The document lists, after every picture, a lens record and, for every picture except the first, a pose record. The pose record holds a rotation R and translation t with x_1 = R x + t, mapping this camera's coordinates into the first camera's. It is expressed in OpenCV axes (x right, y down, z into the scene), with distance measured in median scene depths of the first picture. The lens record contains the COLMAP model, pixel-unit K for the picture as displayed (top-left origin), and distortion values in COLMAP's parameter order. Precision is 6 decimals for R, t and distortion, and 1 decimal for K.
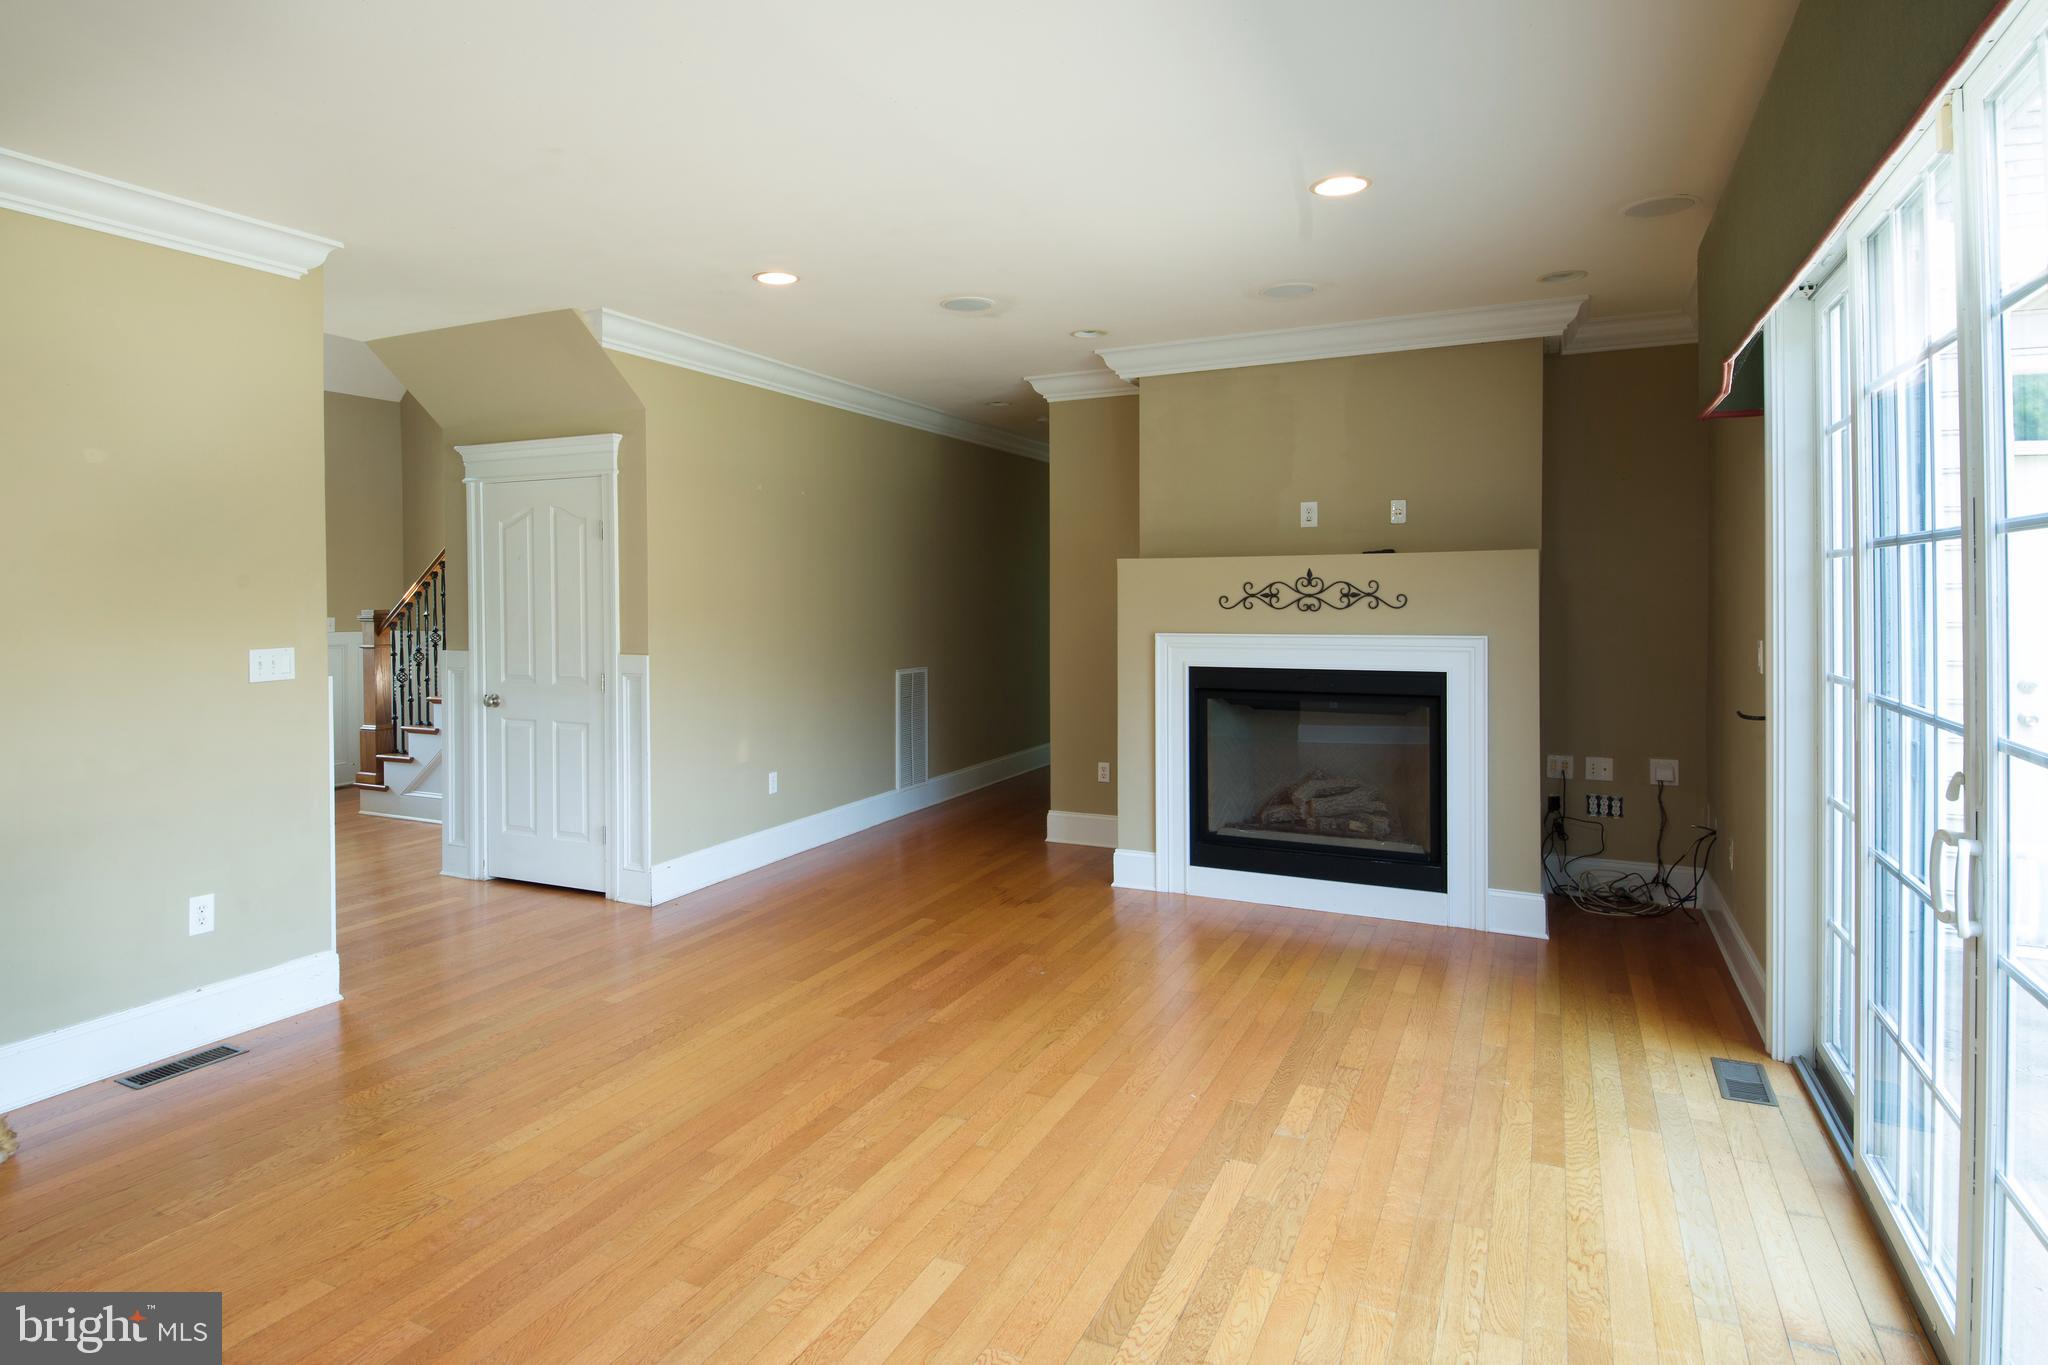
lens RADIAL K [[1171.0, 0, 893.9], [0, 1171.0, 610.9], [0, 0, 1]] dist [0.017477, -0.001707]
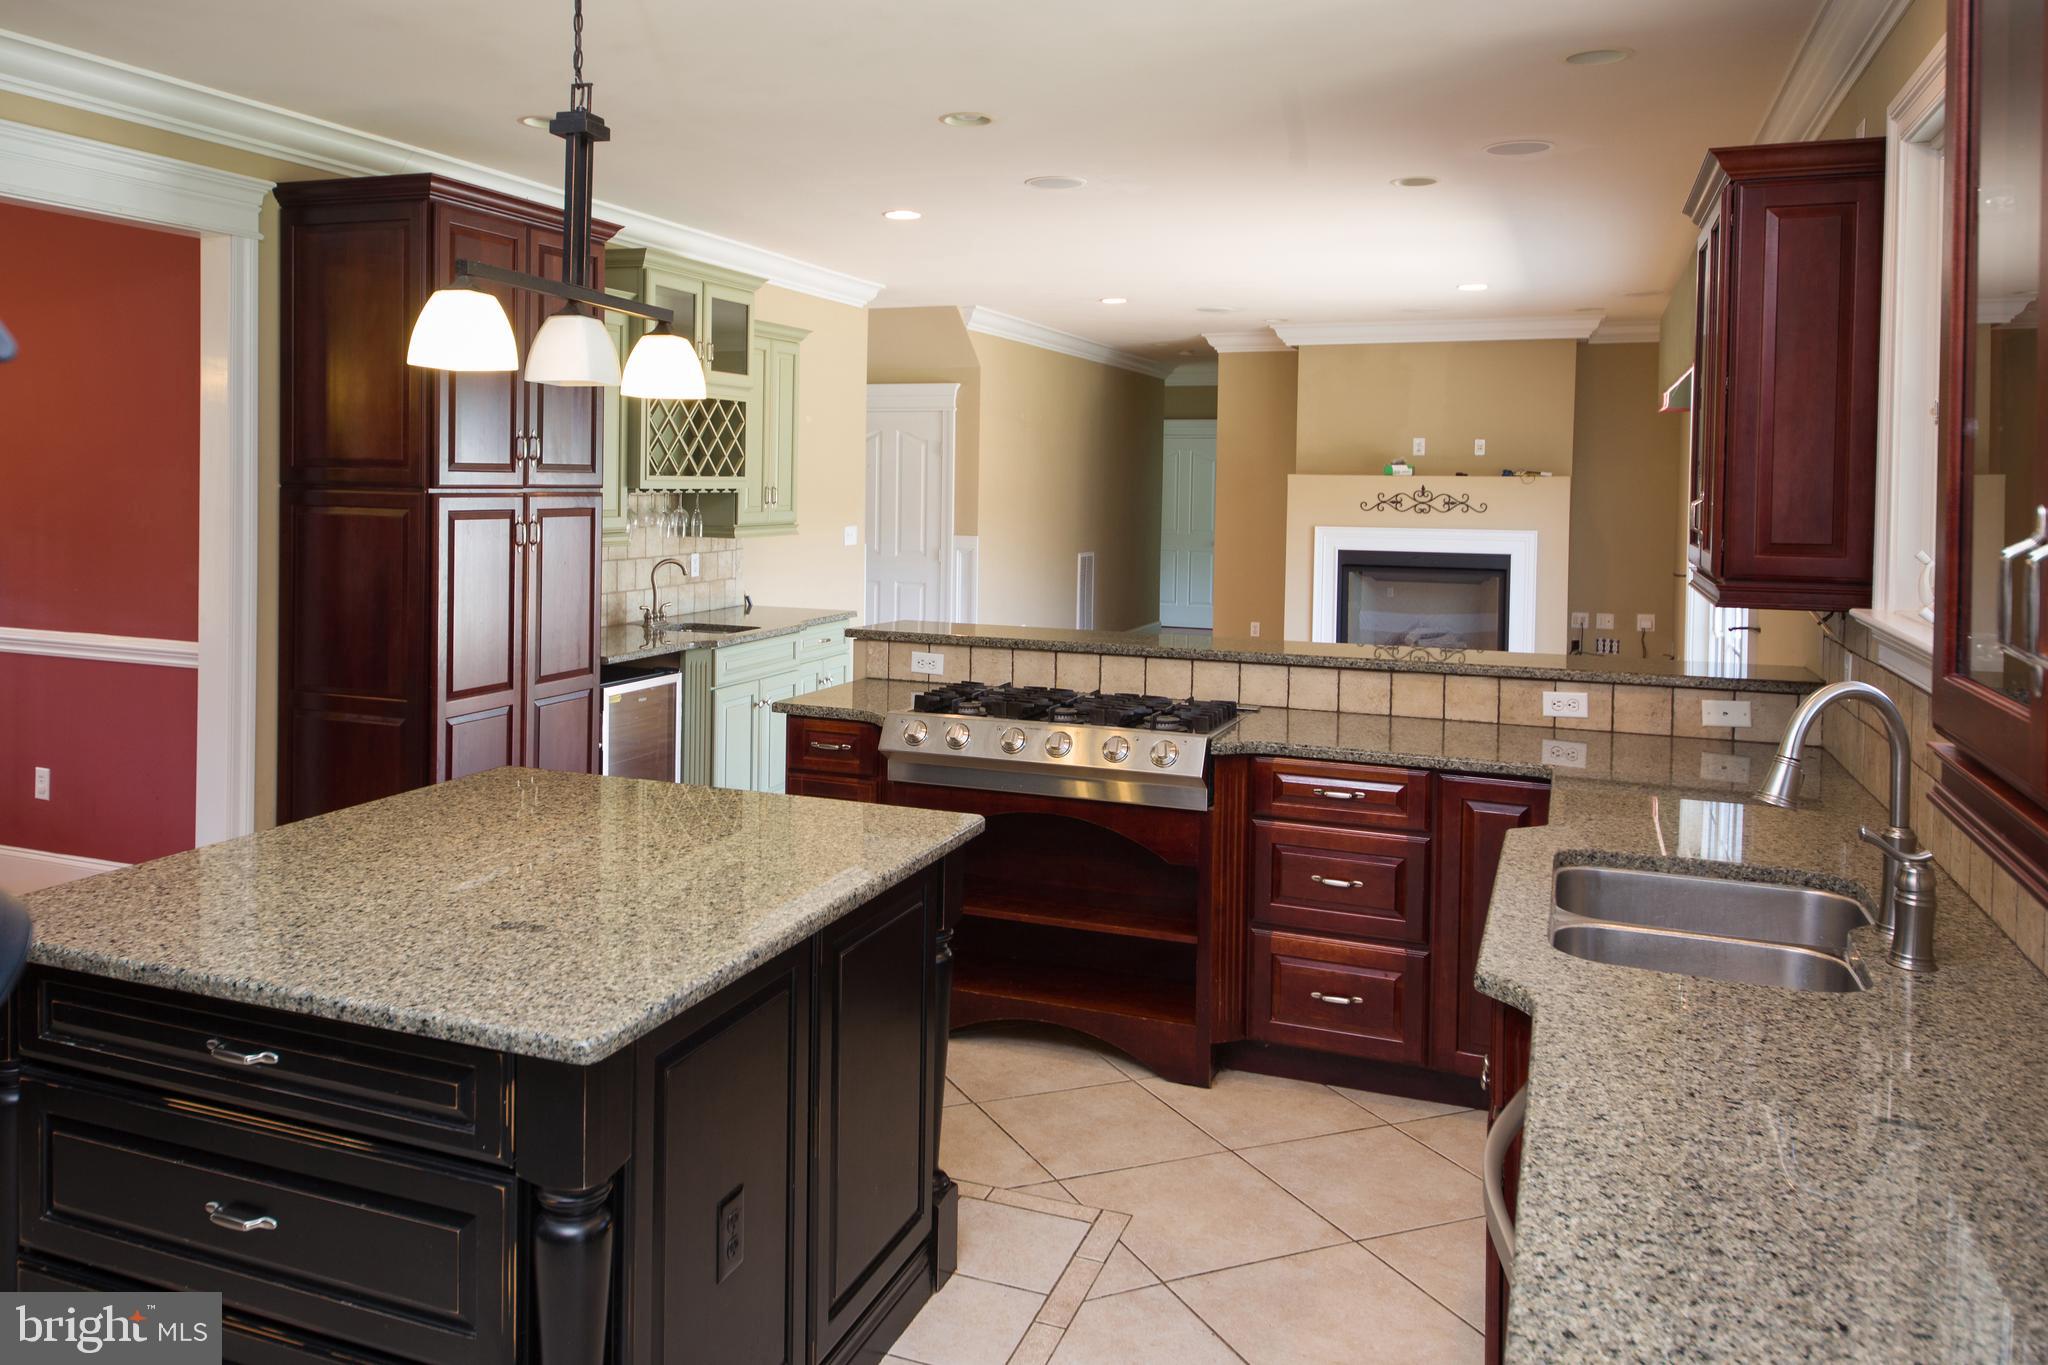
lens RADIAL K [[1460.5, 0, 875.9], [0, 1460.5, 527.9], [0, 0, 1]] dist [0.005035, 0.000297]
pose [[0.997957, 0.016153, 0.061809, -0.451559], [-0.017364, 0.999667, 0.019105, -0.004690], [-0.061480, -0.020139, 0.997905, -0.810479]]
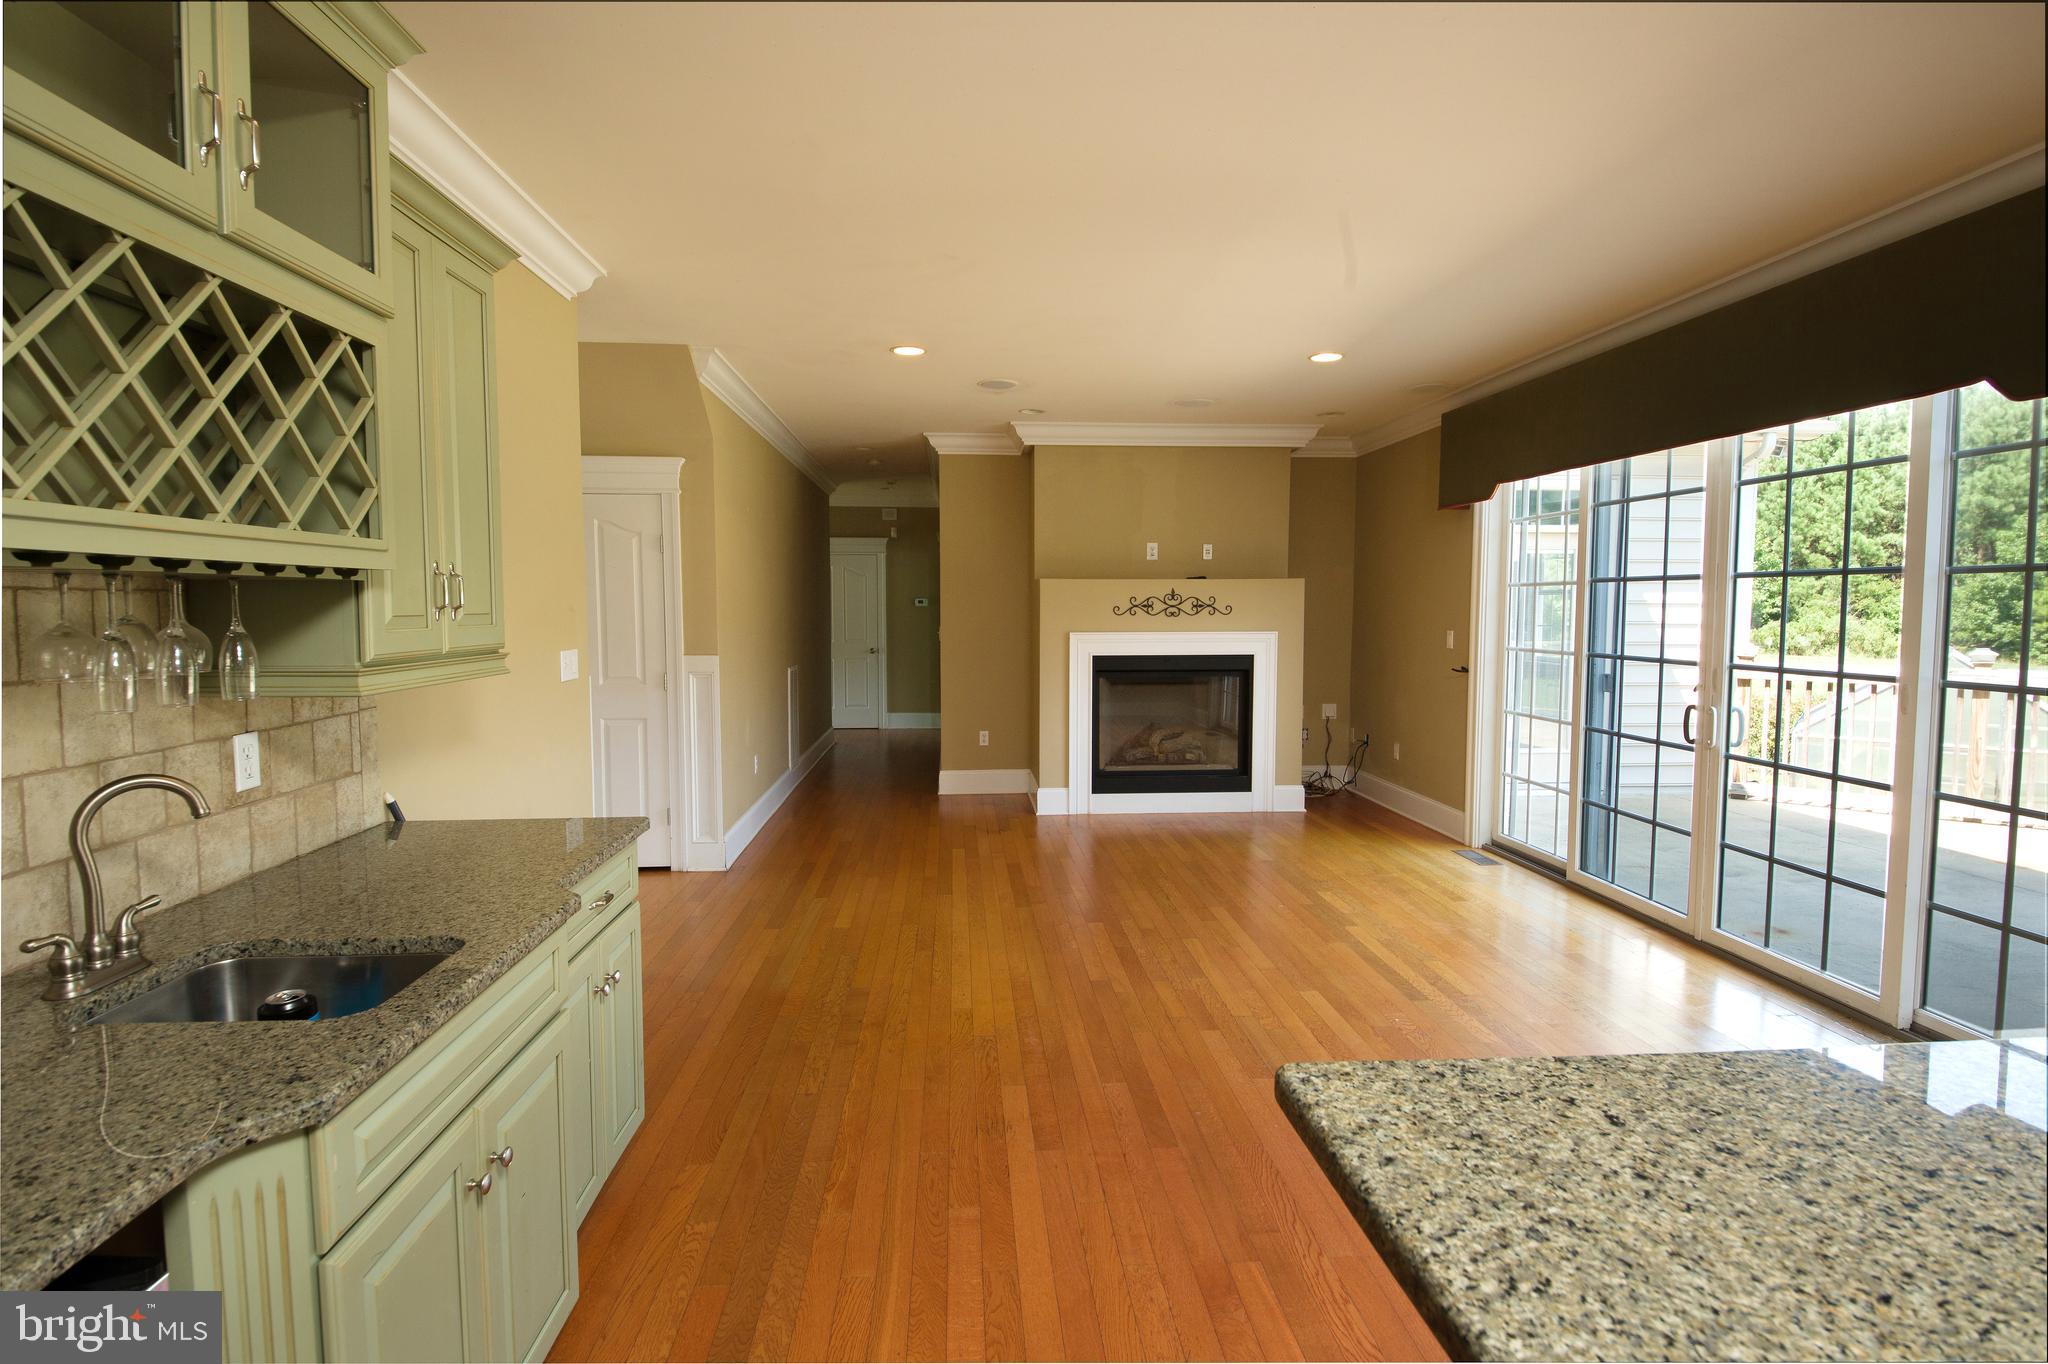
lens RADIAL K [[1018.6, 0, 1033.1], [0, 1018.6, 680.4], [0, 0, 1]] dist [0.015432, -0.000969]
pose [[0.845379, -0.034190, 0.533072, -0.485553], [0.003539, 0.998286, 0.058416, 0.004936], [-0.534155, -0.047498, 0.844051, -0.009147]]
